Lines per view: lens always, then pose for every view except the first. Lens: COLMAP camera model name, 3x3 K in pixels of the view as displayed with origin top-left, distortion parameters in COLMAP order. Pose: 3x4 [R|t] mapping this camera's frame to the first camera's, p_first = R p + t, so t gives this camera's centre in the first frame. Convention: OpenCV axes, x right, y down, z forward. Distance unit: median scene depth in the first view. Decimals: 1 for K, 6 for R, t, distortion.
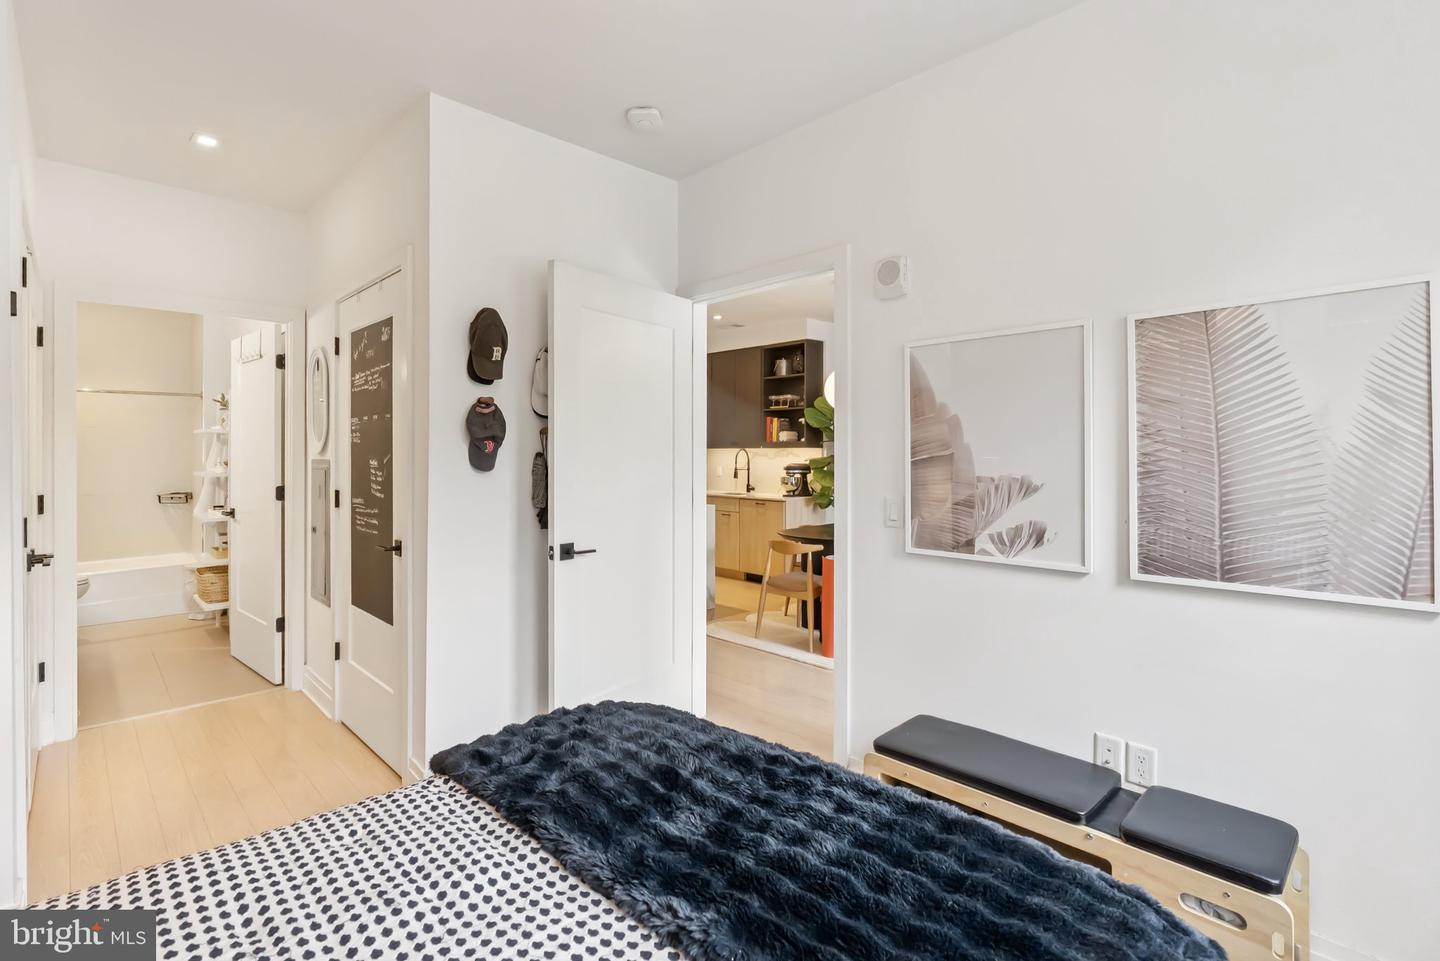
lens RADIAL K [[663.5, 0, 713.3], [0, 663.5, 451.6], [0, 0, 1]] dist [-0.012197, 0.006586]
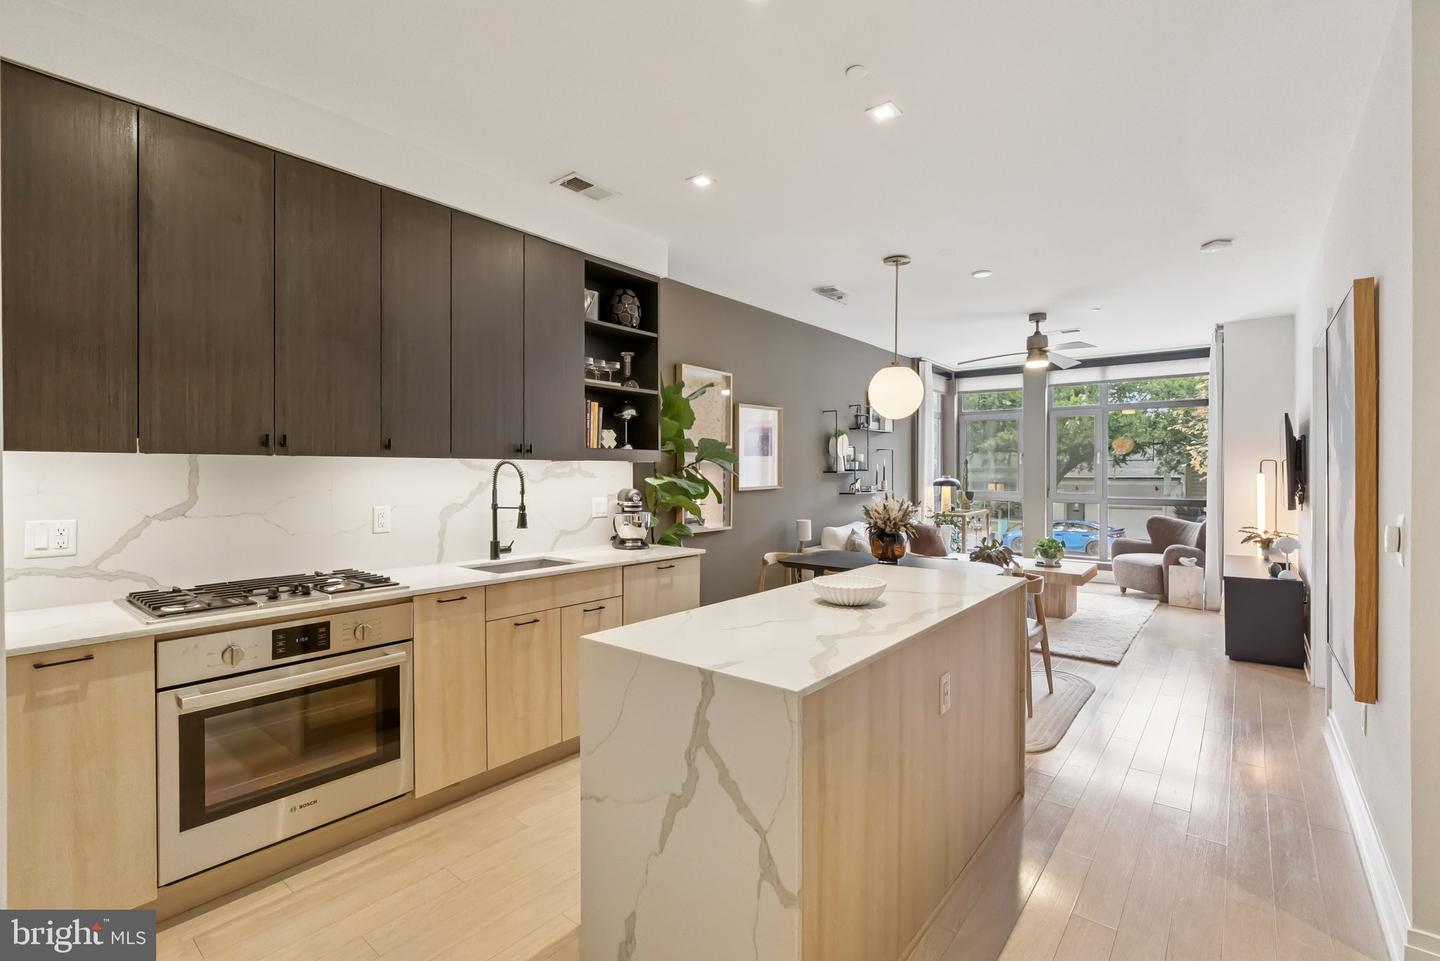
lens RADIAL K [[663.5, 0, 722.4], [0, 663.5, 476.2], [0, 0, 1]] dist [-0.012197, 0.006586]
pose [[-0.117988, -0.011183, 0.992952, -0.437051], [-0.007364, 0.999919, 0.010387, 0.000520], [-0.992988, -0.006087, -0.118061, 0.978476]]
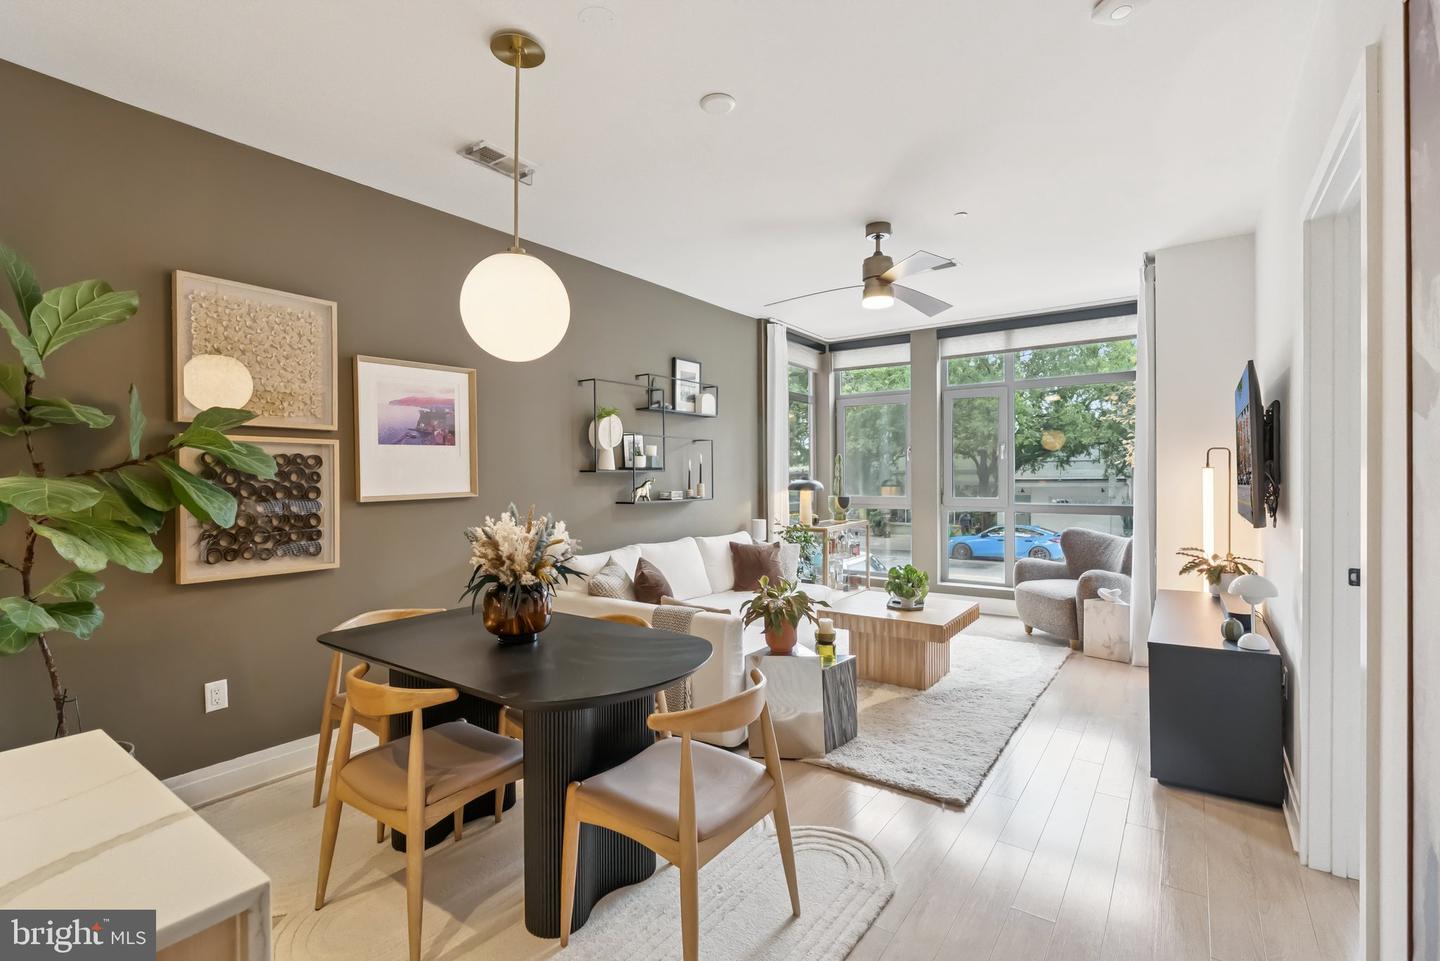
lens RADIAL K [[663.5, 0, 728.6], [0, 663.5, 489.1], [0, 0, 1]] dist [-0.012197, 0.006586]
pose [[-0.175026, -0.020411, 0.984352, -0.171403], [0.000758, 0.999782, 0.020866, 0.006651], [-0.984564, 0.004399, -0.174972, 0.704680]]
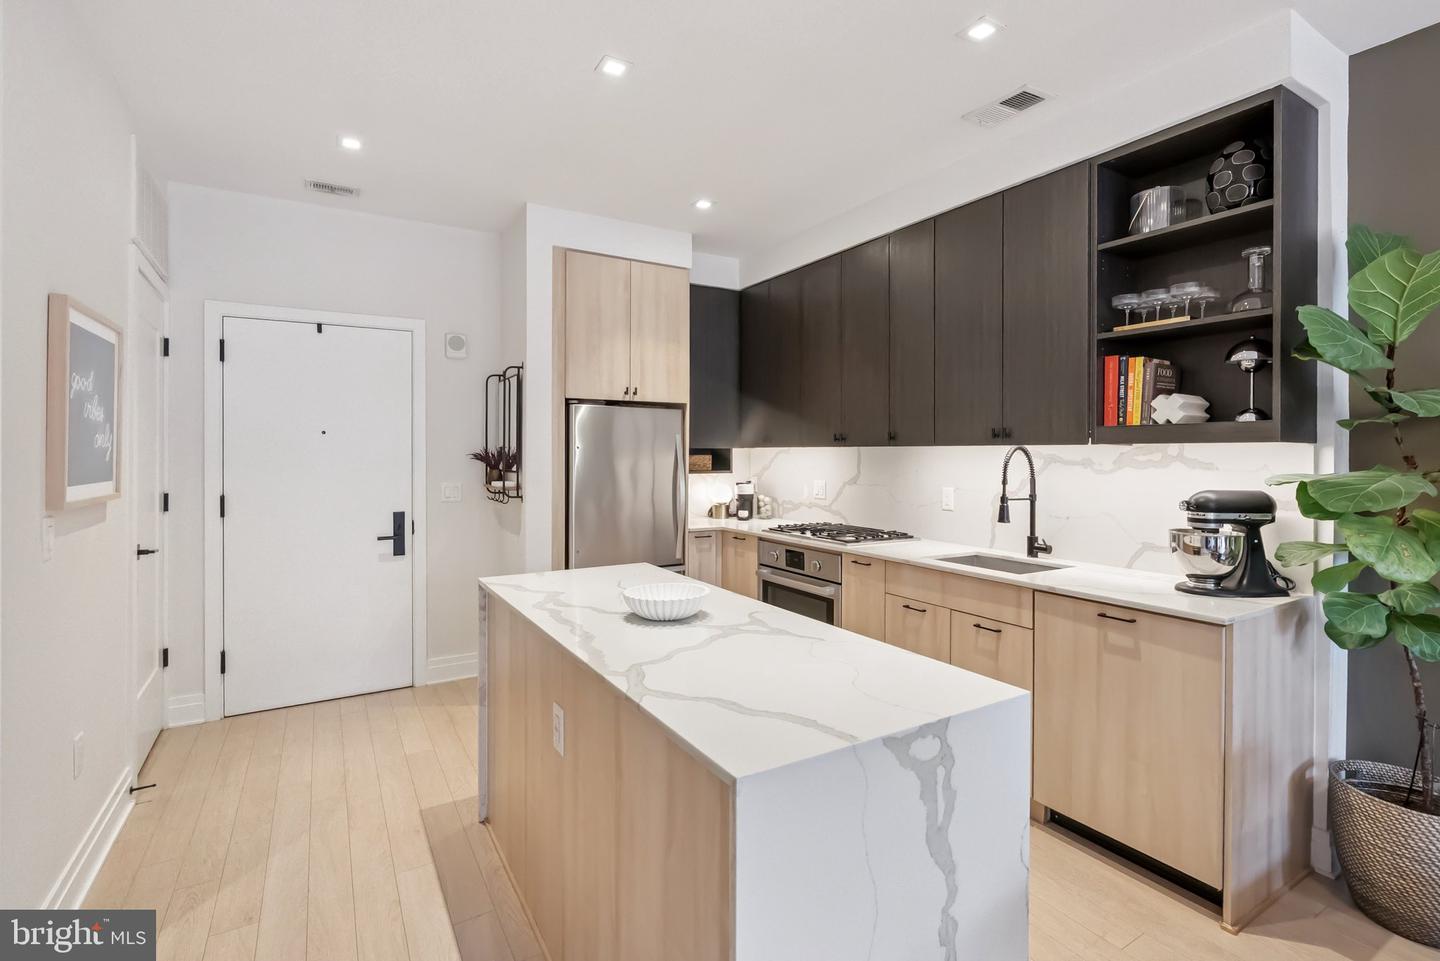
lens RADIAL K [[663.5, 0, 726.3], [0, 663.5, 452.2], [0, 0, 1]] dist [-0.012197, 0.006586]
pose [[0.973466, 0.001002, -0.228829, -0.037382], [-0.000844, 0.999999, 0.000784, -0.001053], [0.228829, -0.000570, 0.973466, 0.623373]]
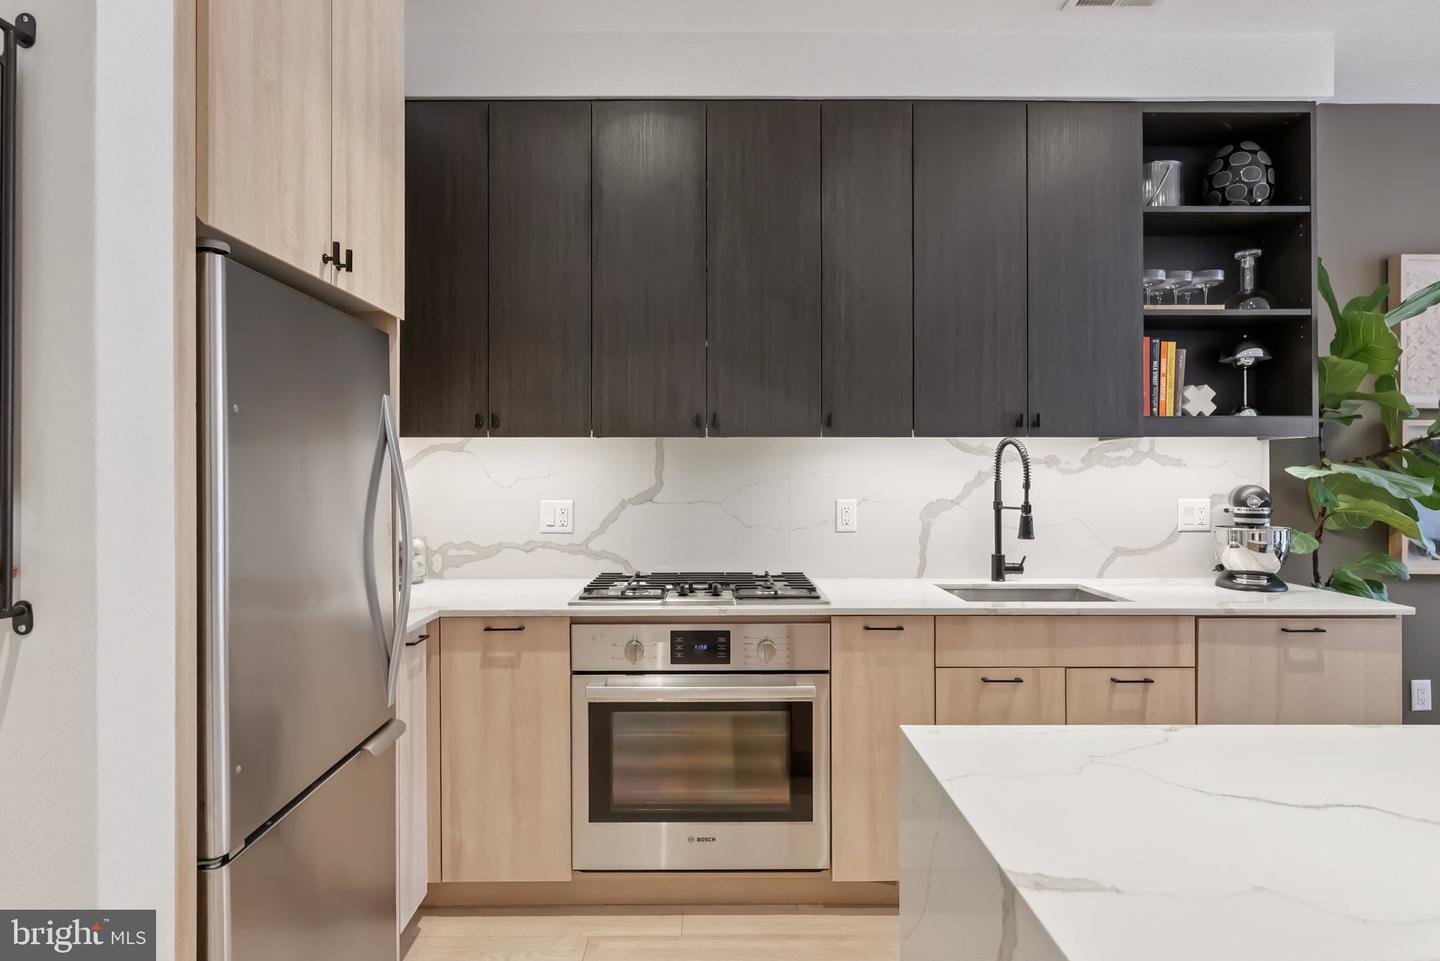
lens RADIAL K [[769.7, 0, 711.1], [0, 769.7, 472.9], [0, 0, 1]] dist [-0.003686, -0.000600]
pose [[0.700534, -0.006420, 0.713590, -0.325043], [-0.000631, 0.999954, 0.009616, 0.008257], [-0.713618, -0.007187, 0.700498, 0.914552]]
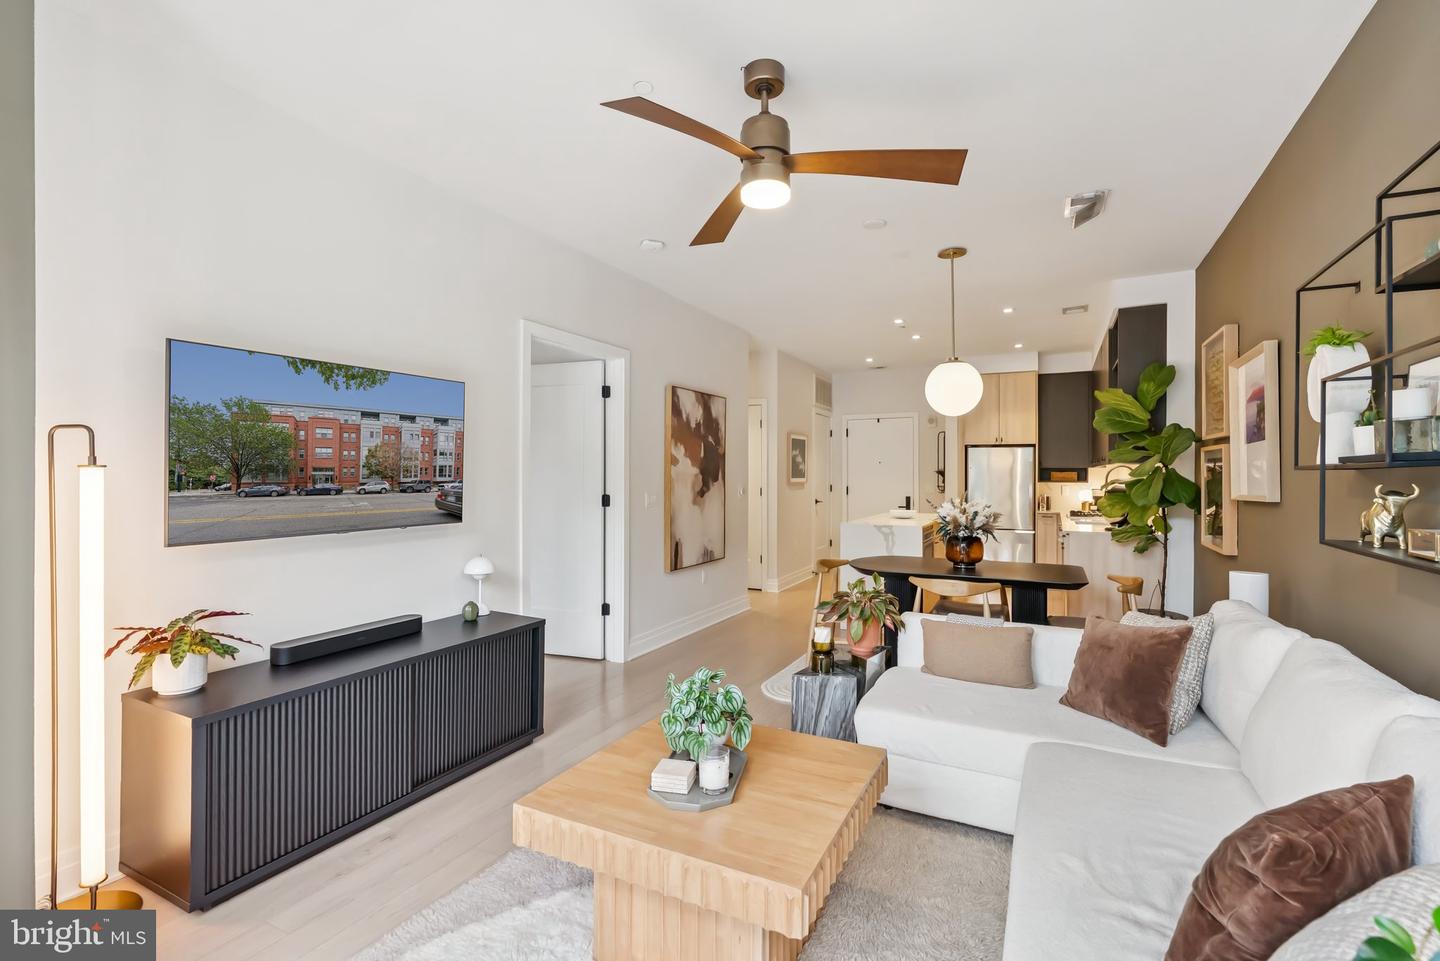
lens RADIAL K [[663.5, 0, 729.6], [0, 663.5, 466.6], [0, 0, 1]] dist [-0.012197, 0.006586]
pose [[0.325222, -0.009405, -0.945591, 0.652621], [-0.000206, 0.999950, -0.010016, 0.004930], [0.945638, 0.003452, 0.325204, 0.364574]]
